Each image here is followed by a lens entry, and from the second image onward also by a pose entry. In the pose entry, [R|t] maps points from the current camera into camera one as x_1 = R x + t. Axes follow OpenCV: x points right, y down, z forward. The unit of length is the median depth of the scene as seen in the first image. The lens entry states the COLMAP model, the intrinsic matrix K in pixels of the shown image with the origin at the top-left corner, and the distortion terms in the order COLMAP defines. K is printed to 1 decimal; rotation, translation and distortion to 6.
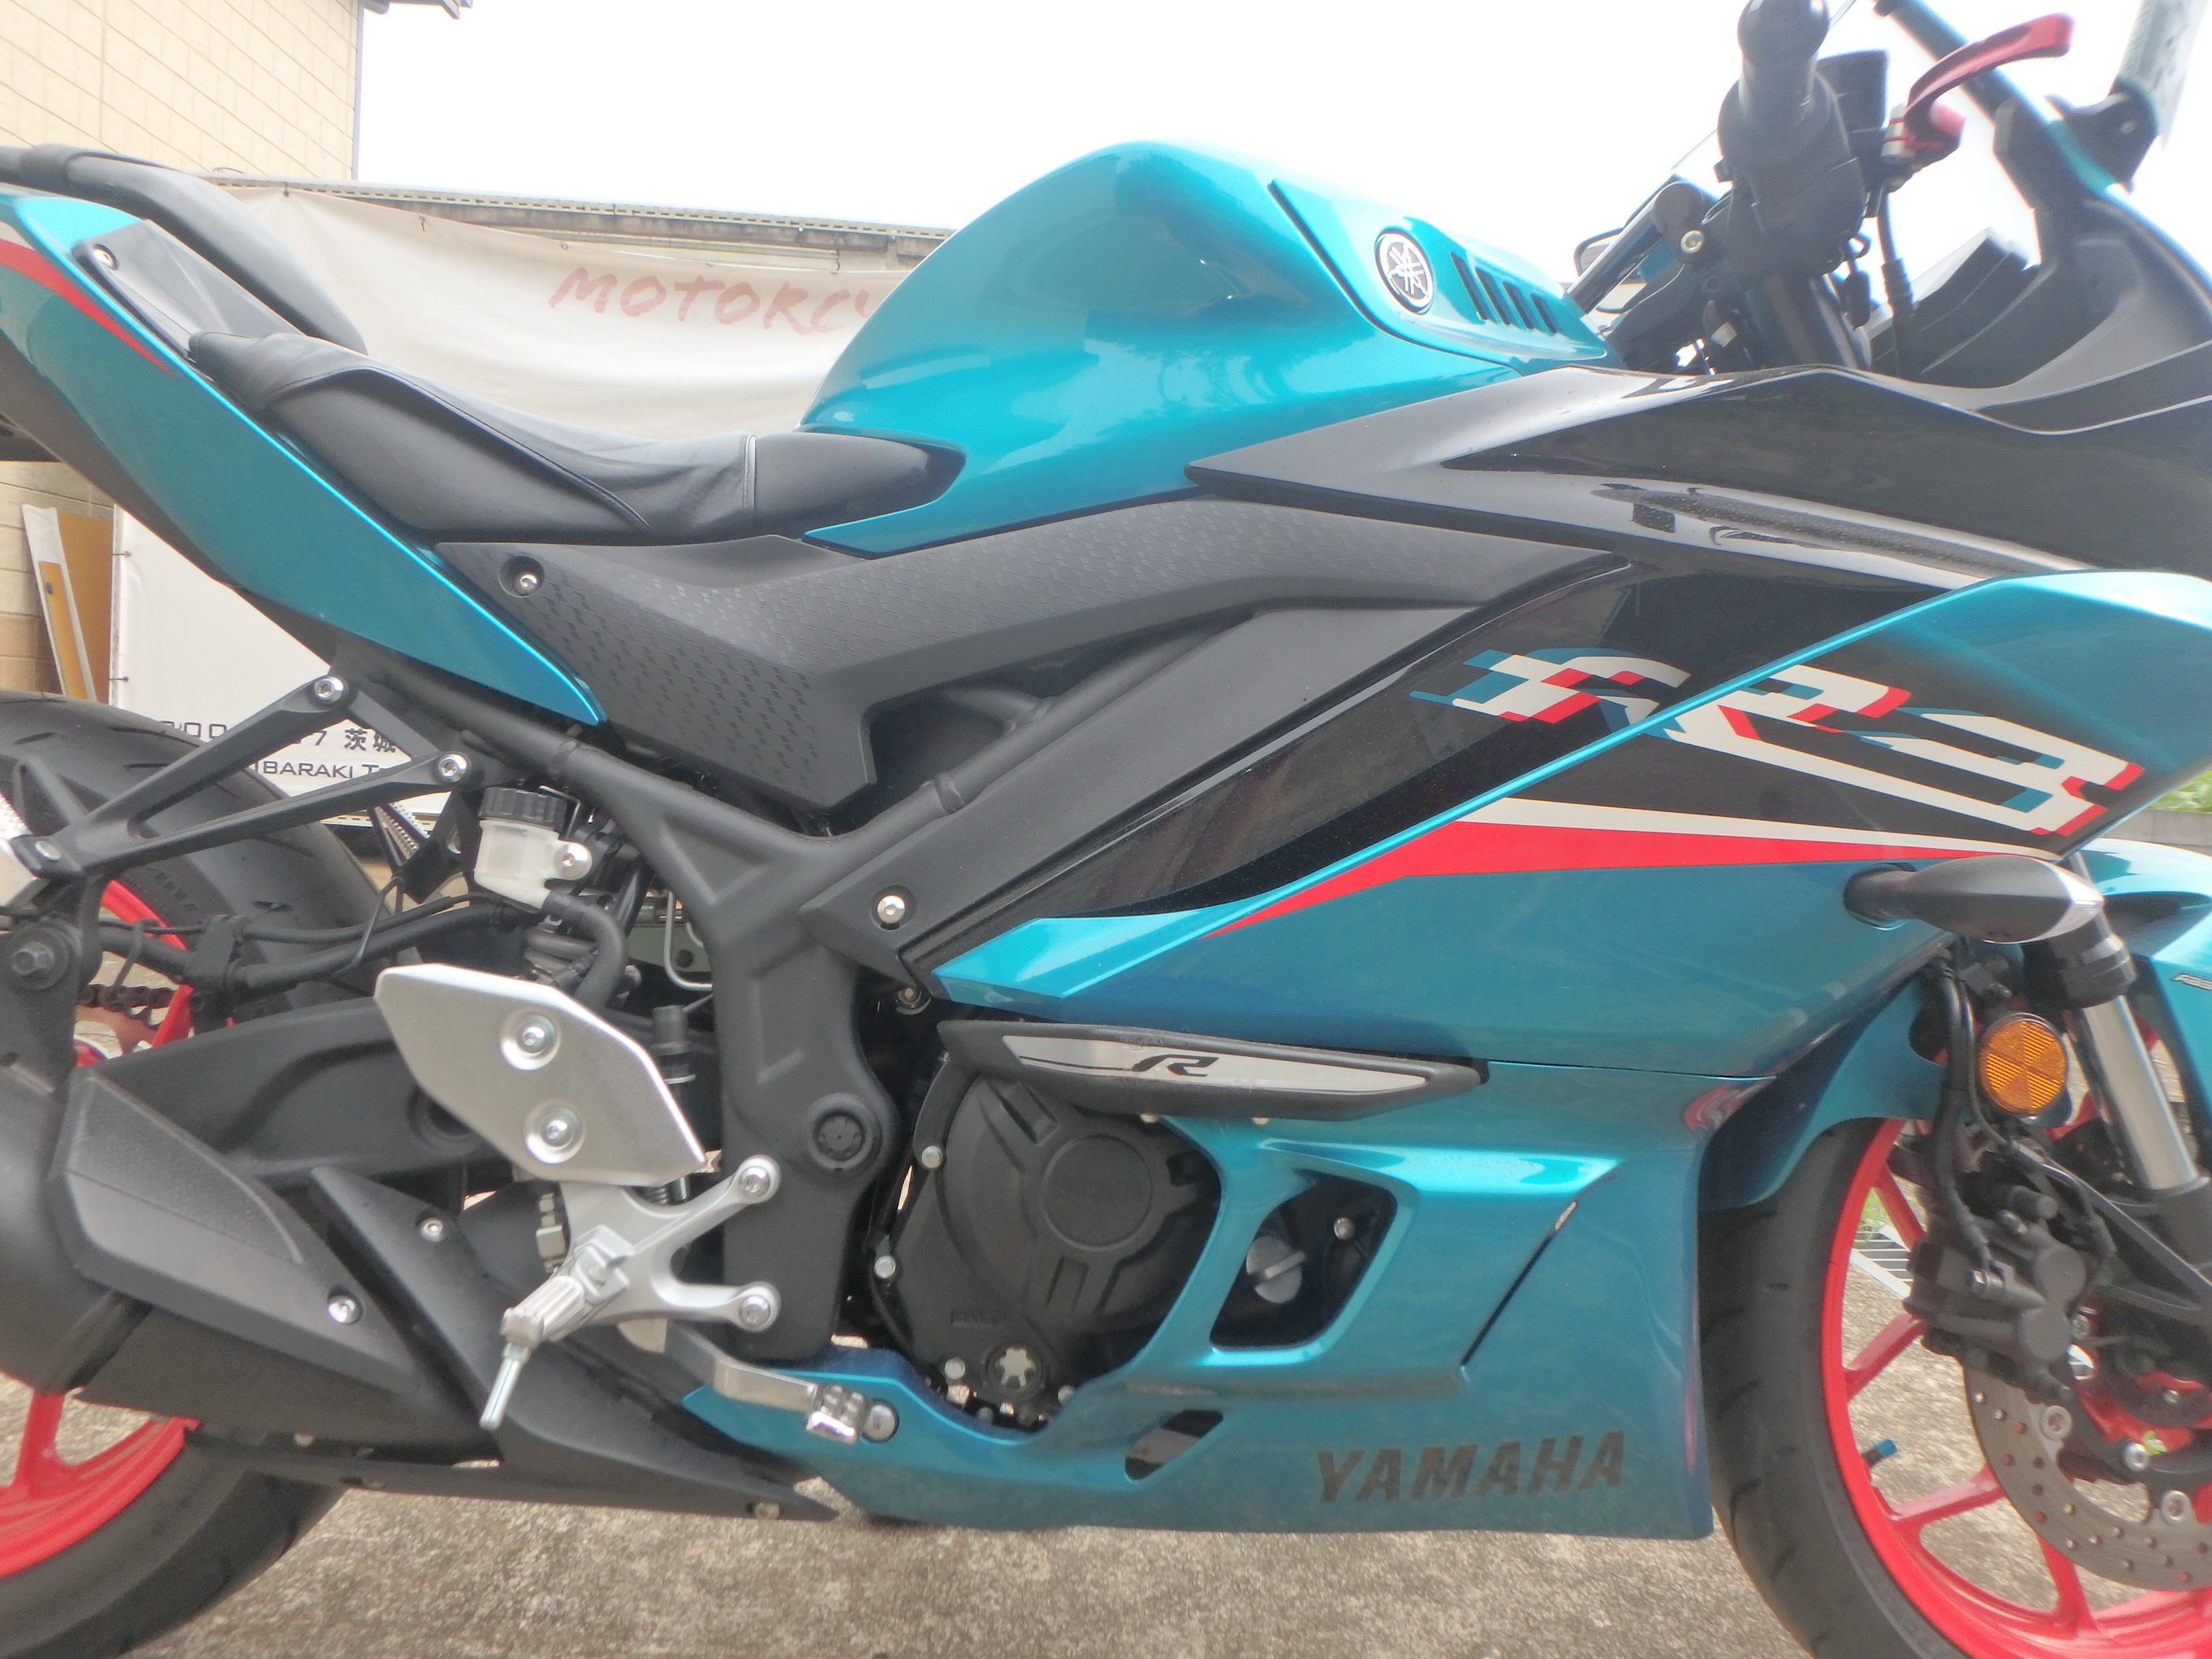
lens RADIAL K [[902.4, 0, 1084.3], [0, 902.4, 952.0], [0, 0, 1]] dist [-0.016844, 0.000055]
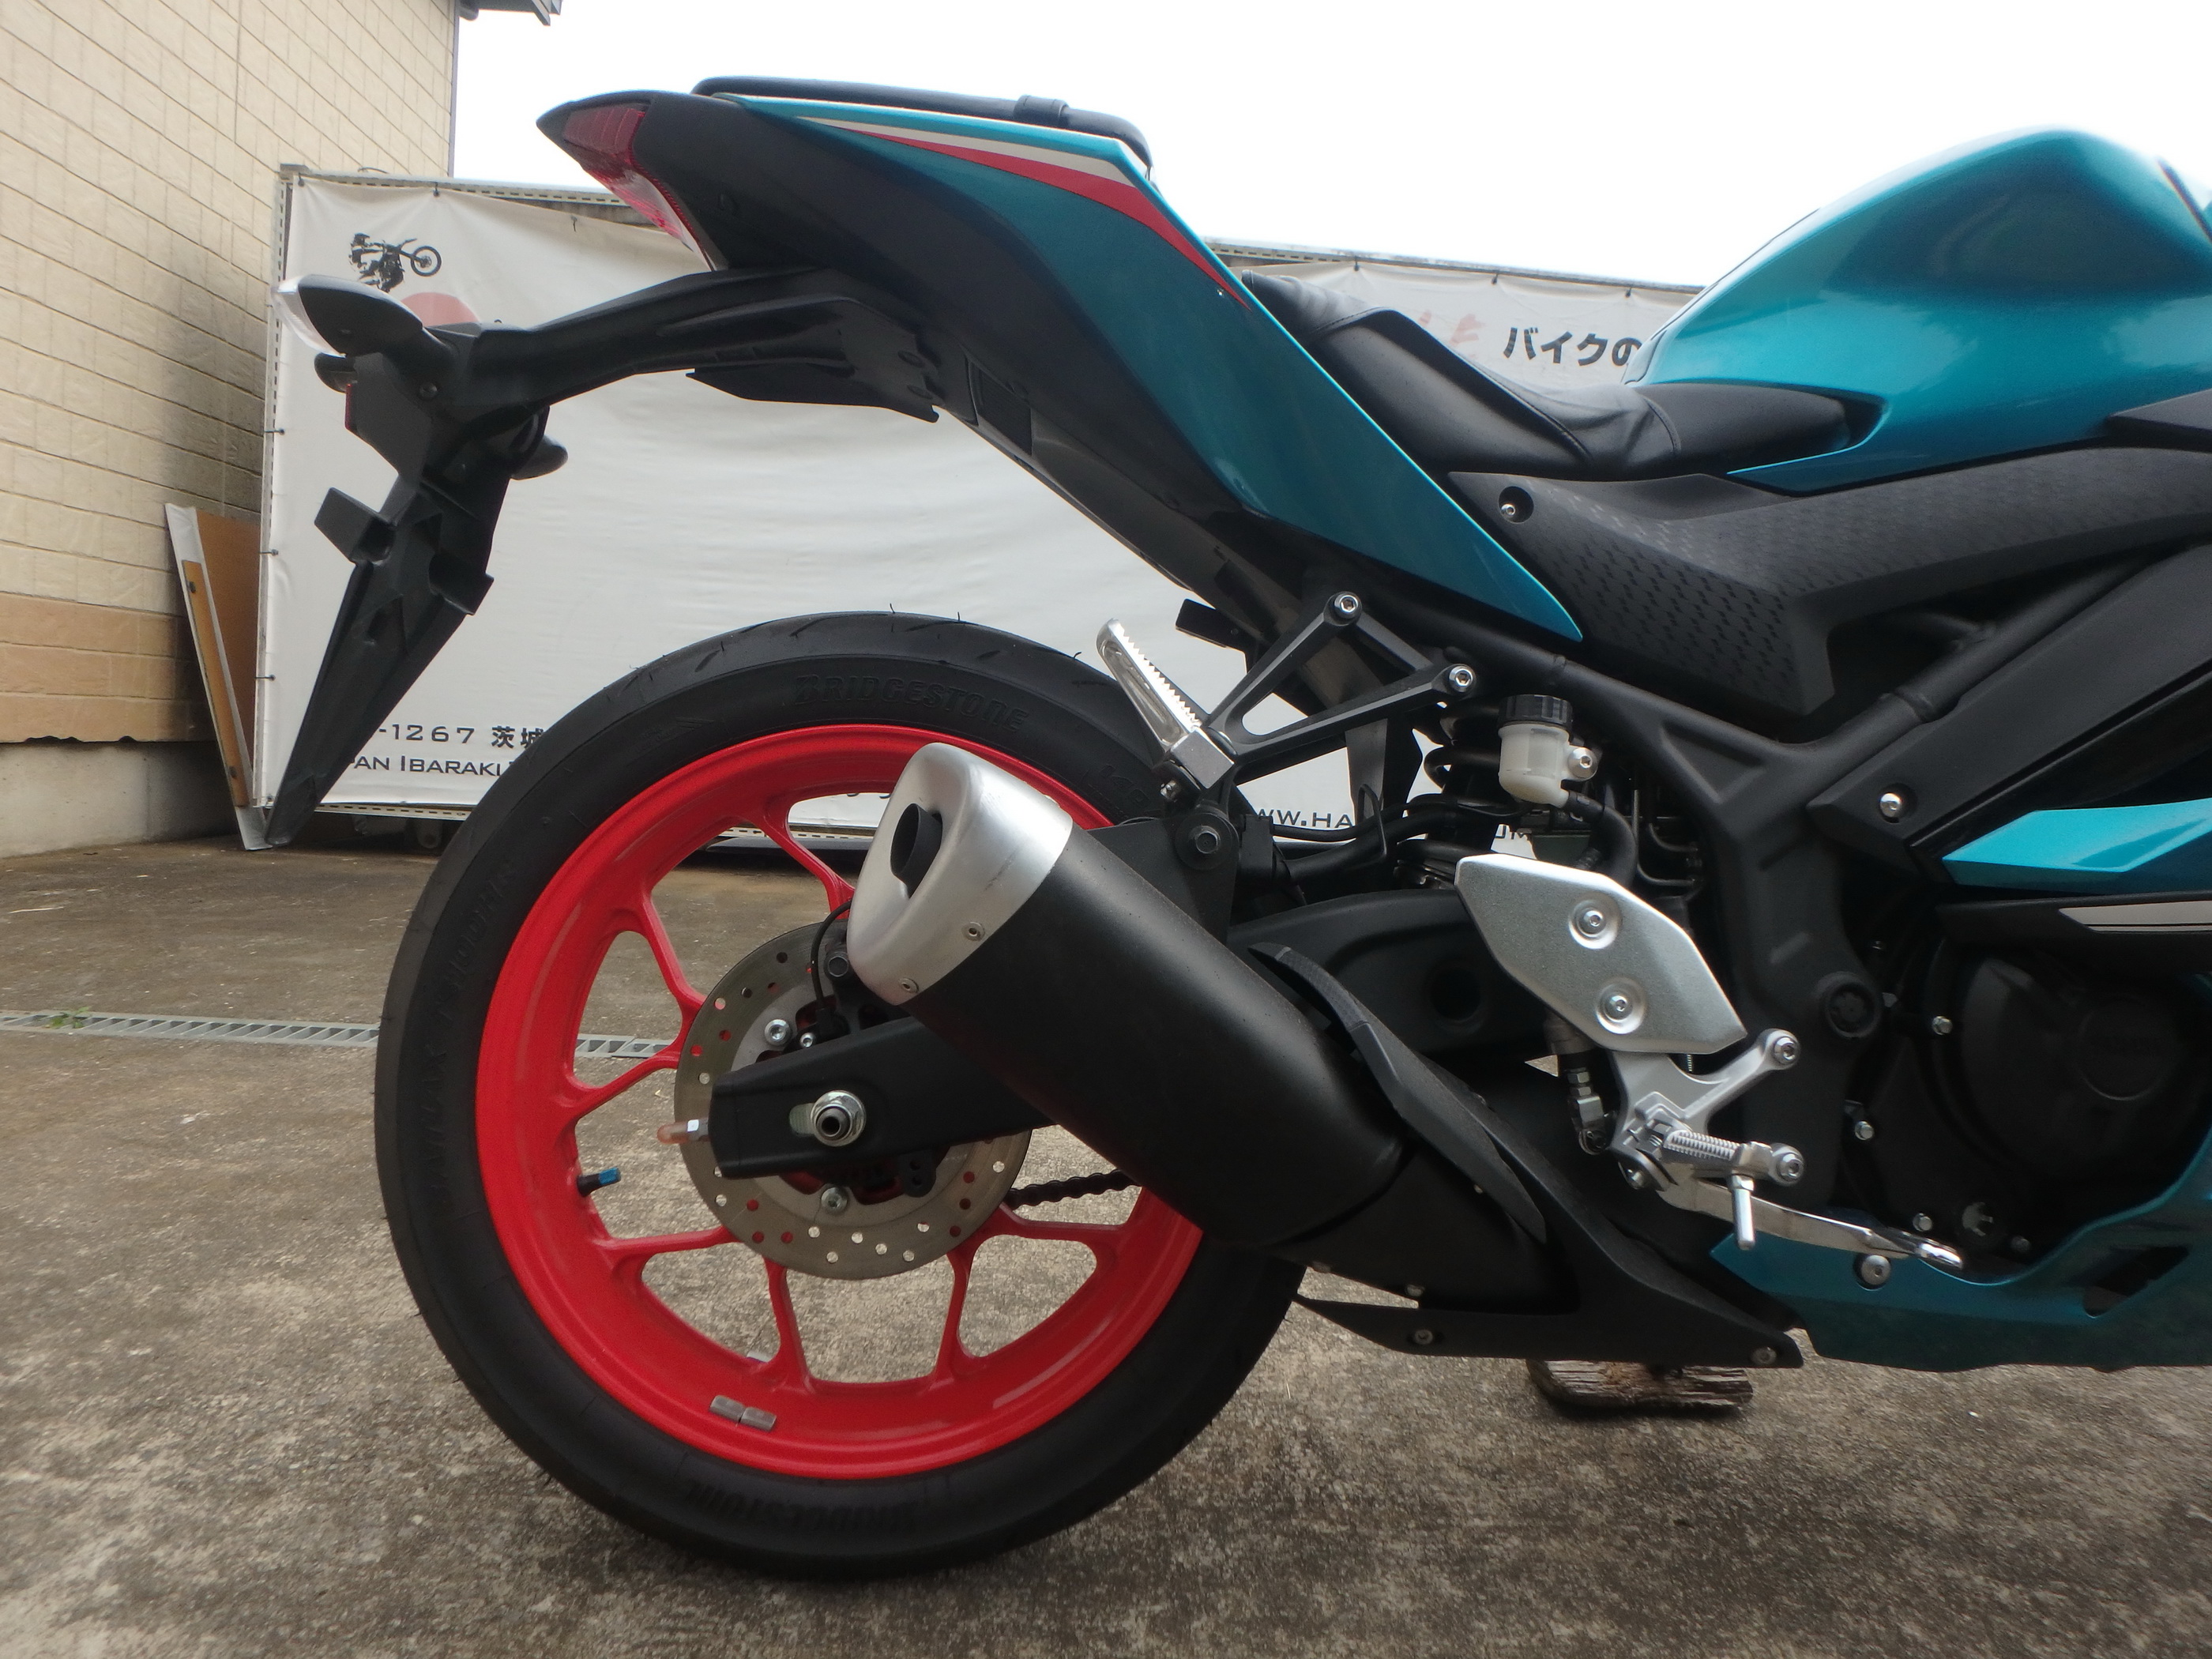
lens RADIAL K [[906.1, 0, 1083.4], [0, 906.1, 958.4], [0, 0, 1]] dist [-0.021103, 0.000289]
pose [[0.999793, -0.010920, 0.017193, -1.171600], [0.011004, 0.999928, -0.004833, 0.130323], [-0.017139, 0.005021, 0.999841, -0.079223]]
